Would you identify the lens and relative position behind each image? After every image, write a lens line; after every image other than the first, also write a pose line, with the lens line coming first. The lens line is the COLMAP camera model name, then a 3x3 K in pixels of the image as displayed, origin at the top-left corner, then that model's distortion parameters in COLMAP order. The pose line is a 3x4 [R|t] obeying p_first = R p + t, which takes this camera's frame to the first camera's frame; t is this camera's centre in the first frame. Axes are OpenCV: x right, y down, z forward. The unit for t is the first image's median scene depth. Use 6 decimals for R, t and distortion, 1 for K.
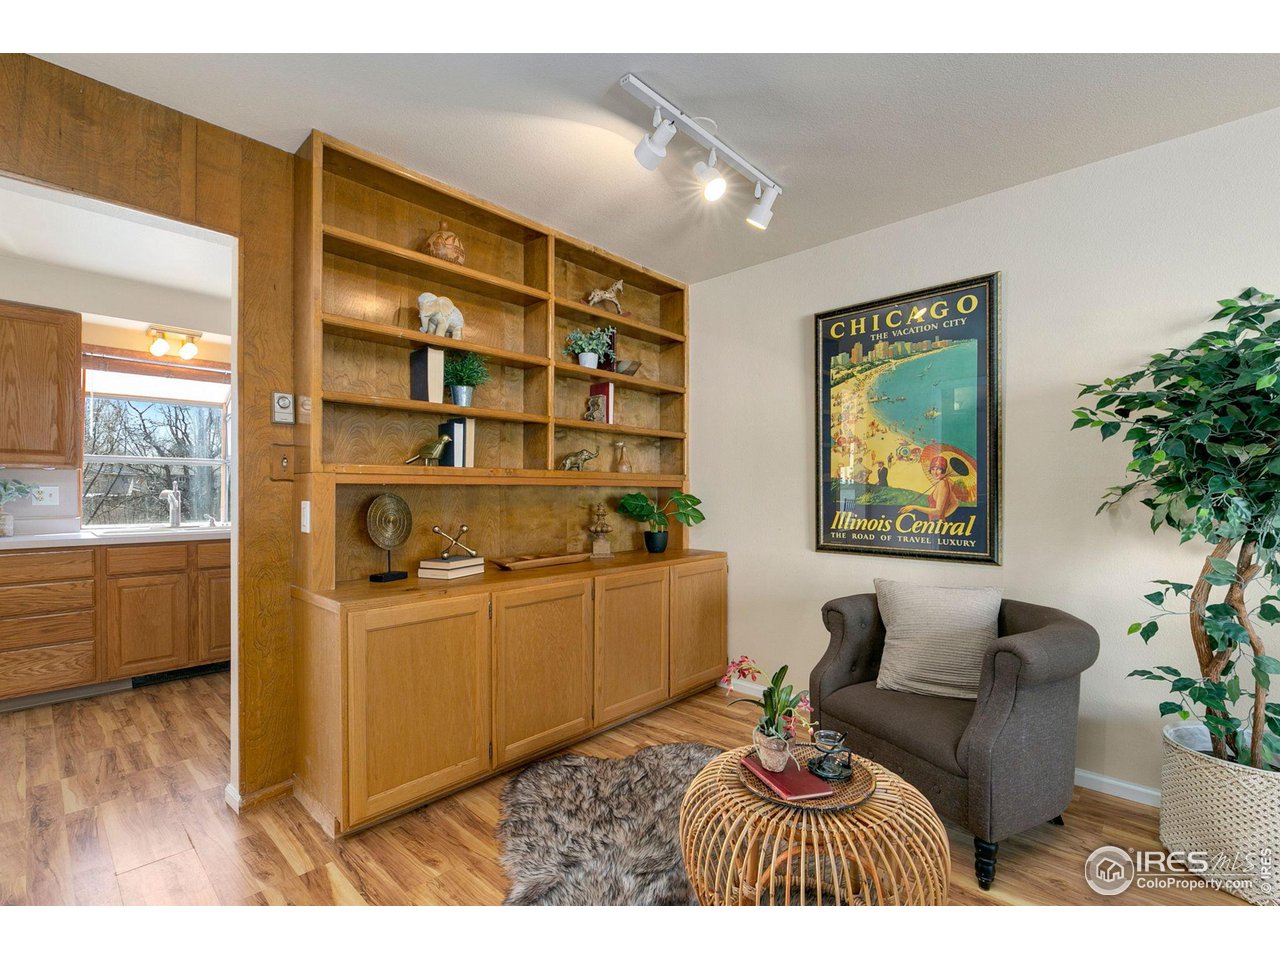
lens RADIAL K [[592.5, 0, 644.6], [0, 592.5, 485.8], [0, 0, 1]] dist [-0.013215, 0.000253]
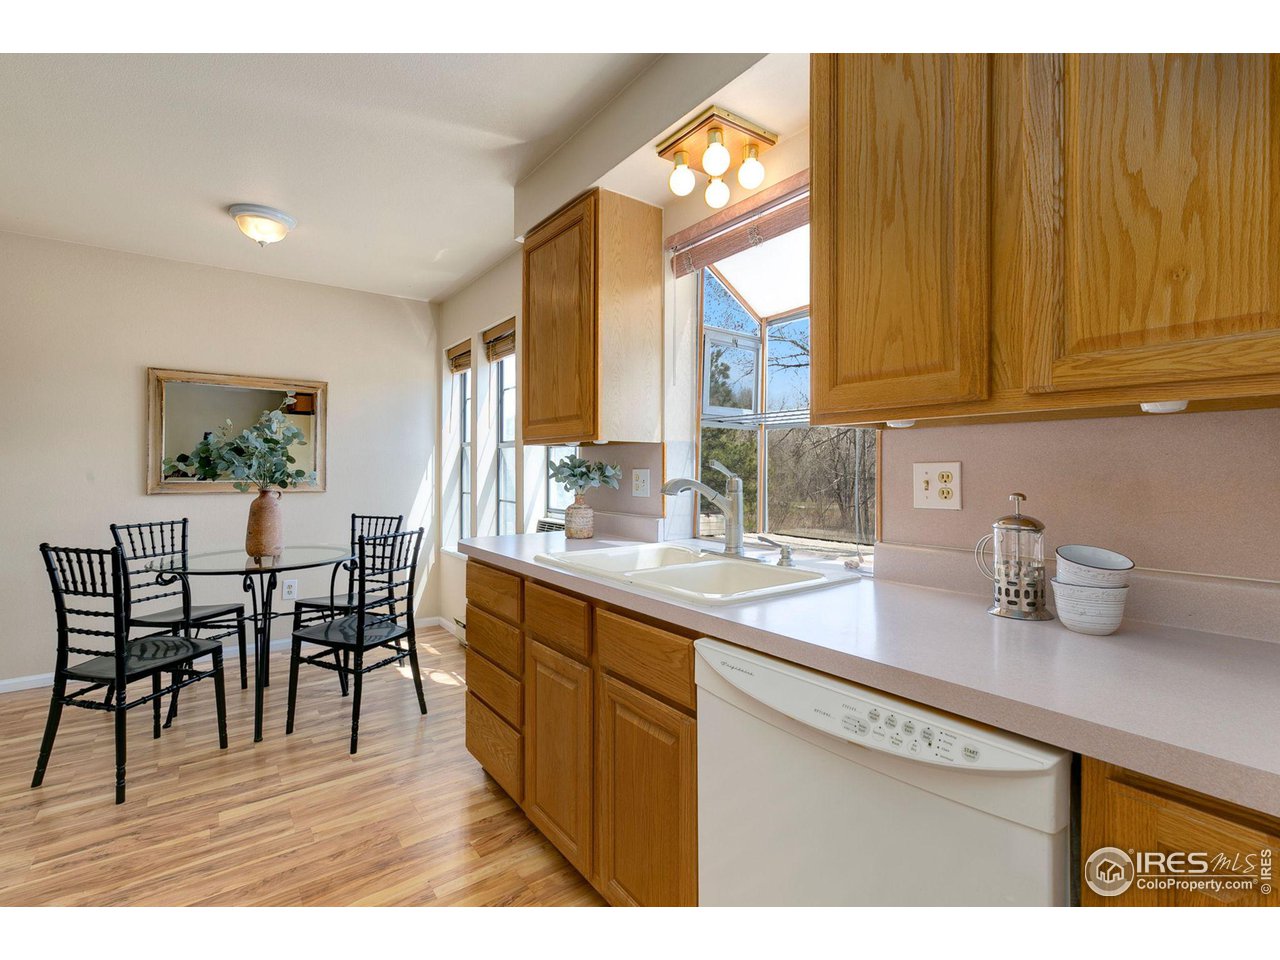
lens RADIAL K [[576.8, 0, 639.8], [0, 576.8, 473.3], [0, 0, 1]] dist [0.000886, 0.000144]
pose [[-0.179746, 0.004047, -0.983705, -0.419683], [0.000889, 0.999992, 0.003952, 0.002594], [0.983713, -0.000164, -0.179748, 1.272158]]
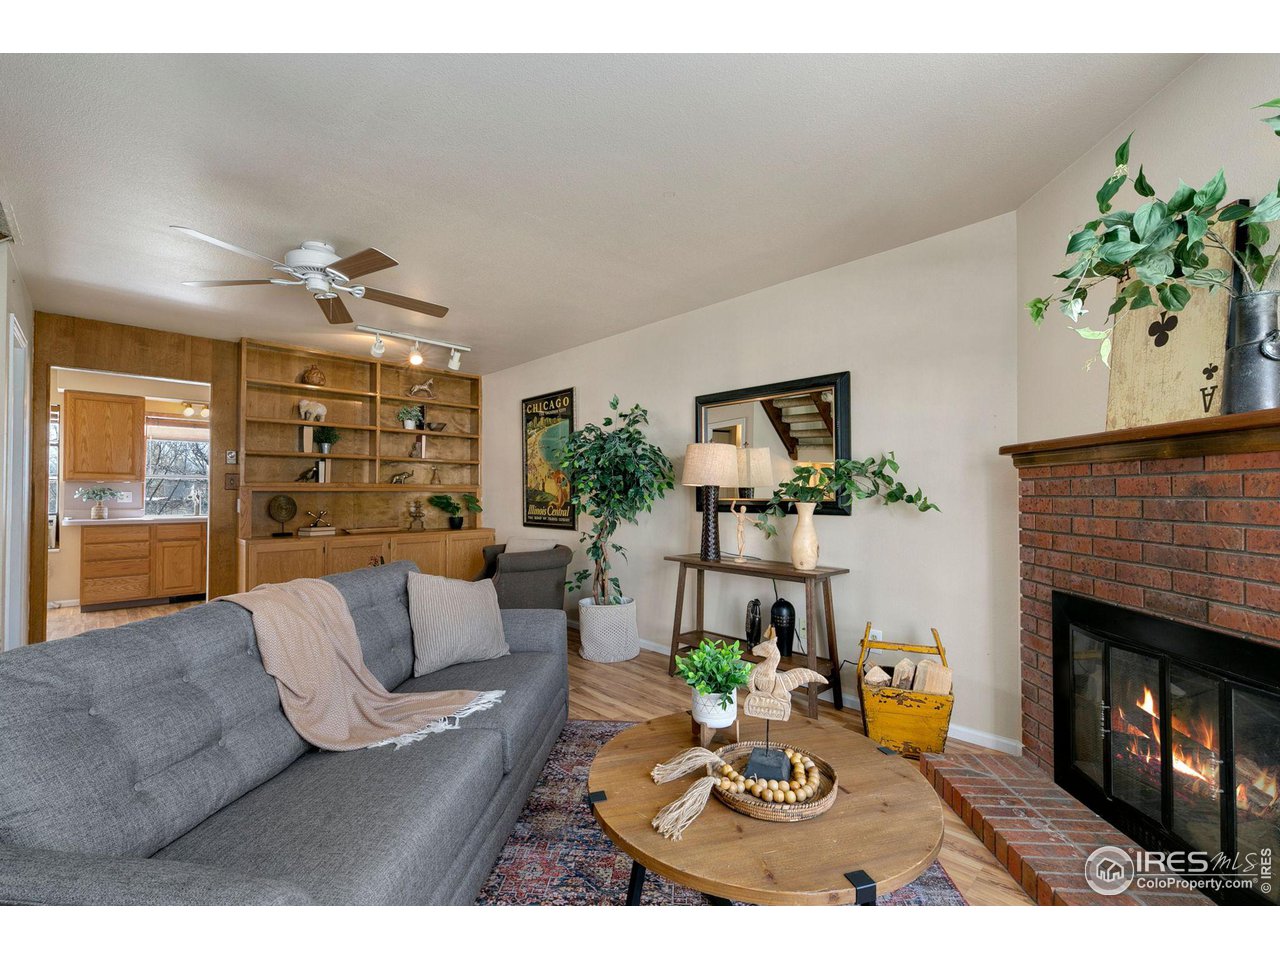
lens RADIAL K [[565.3, 0, 640.0], [0, 565.3, 480.0], [0, 0, 1]] dist [0.000690, -0.000107]
pose [[0.998784, -0.001801, -0.049270, 0.740746], [0.000977, 0.999860, -0.016732, -0.005610], [0.049293, 0.016663, 0.998645, -0.758460]]
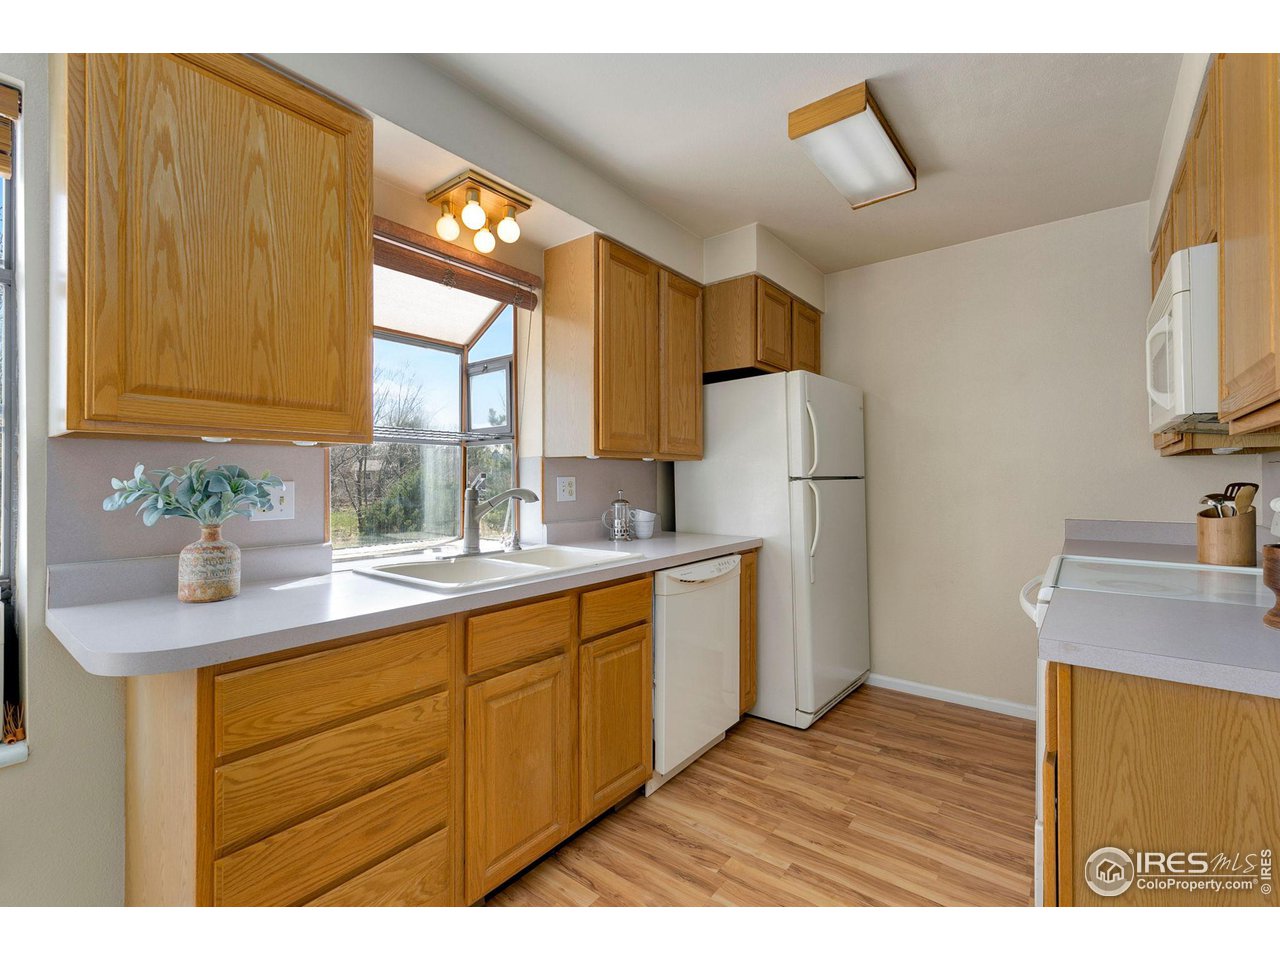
lens RADIAL K [[576.8, 0, 639.8], [0, 576.8, 473.3], [0, 0, 1]] dist [0.000886, 0.000144]
pose [[0.996185, 0.002008, 0.087247, -0.869669], [-0.001665, 0.999991, -0.004007, -0.005527], [-0.087254, 0.003846, 0.996179, 0.568612]]
